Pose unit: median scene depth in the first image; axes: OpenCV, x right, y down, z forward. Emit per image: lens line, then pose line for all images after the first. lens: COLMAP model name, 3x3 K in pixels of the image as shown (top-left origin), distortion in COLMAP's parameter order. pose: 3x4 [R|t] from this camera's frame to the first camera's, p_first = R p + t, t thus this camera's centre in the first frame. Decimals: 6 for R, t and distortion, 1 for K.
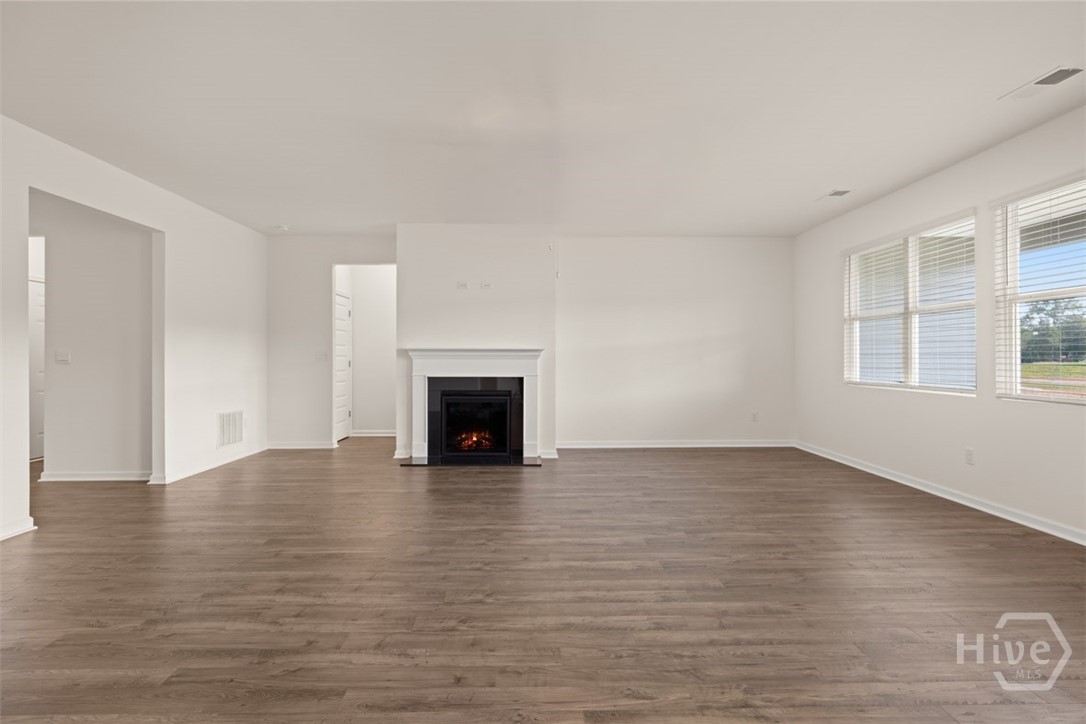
lens RADIAL K [[547.4, 0, 543.8], [0, 547.4, 362.0], [0, 0, 1]] dist [-0.008529, 0.001960]
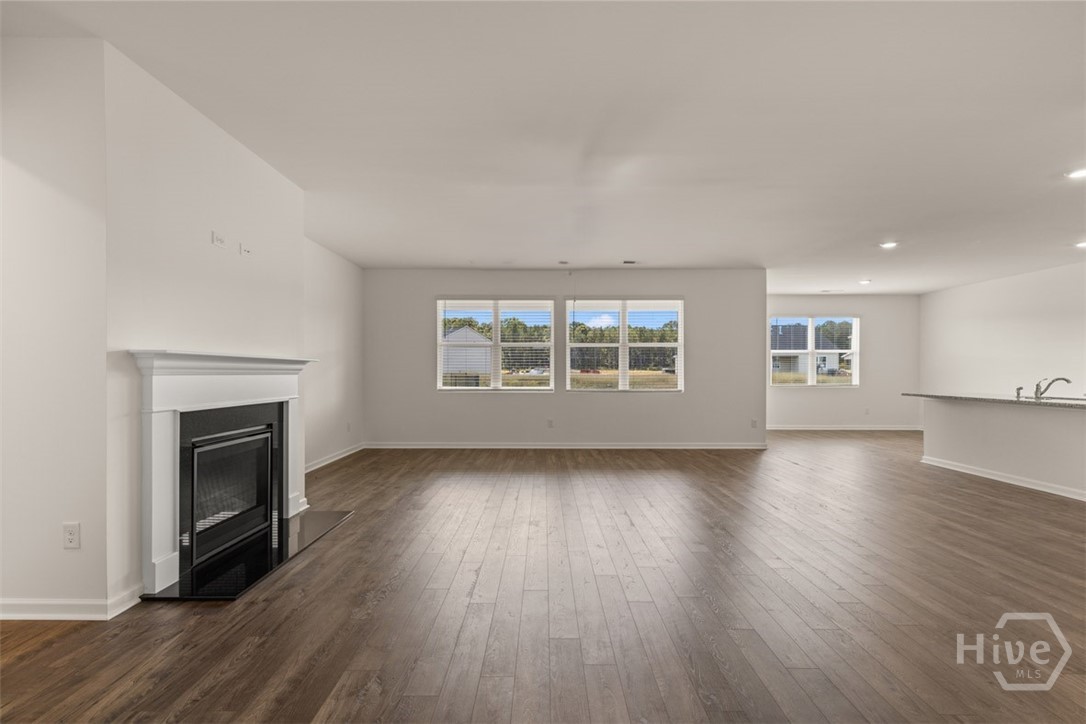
lens RADIAL K [[473.4, 0, 541.3], [0, 473.4, 374.5], [0, 0, 1]] dist [0.007814, -0.001620]
pose [[0.029566, -0.003442, 0.999557, -0.749878], [0.006150, 0.999976, 0.003262, -0.005993], [-0.999544, 0.006051, 0.029587, 0.813781]]
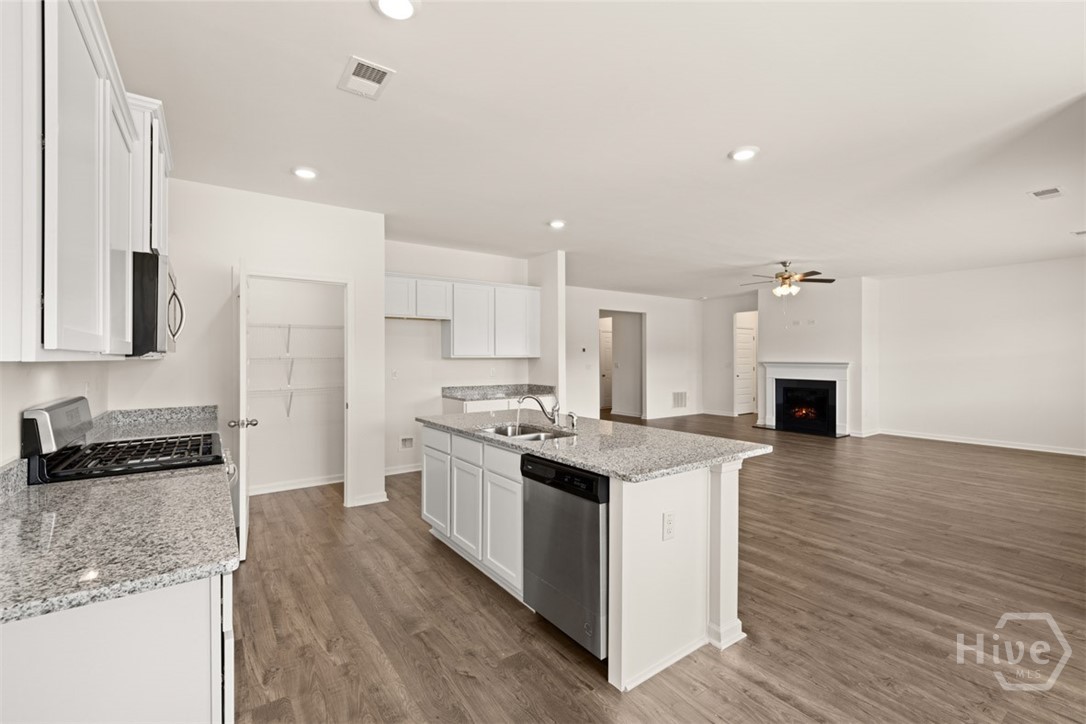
lens RADIAL K [[473.4, 0, 542.7], [0, 473.4, 357.2], [0, 0, 1]] dist [0.007814, -0.001620]
pose [[0.566662, 0.000394, -0.823951, 0.720241], [-0.006262, 0.999973, -0.003828, -0.034661], [0.823927, 0.007329, 0.566649, -0.520816]]
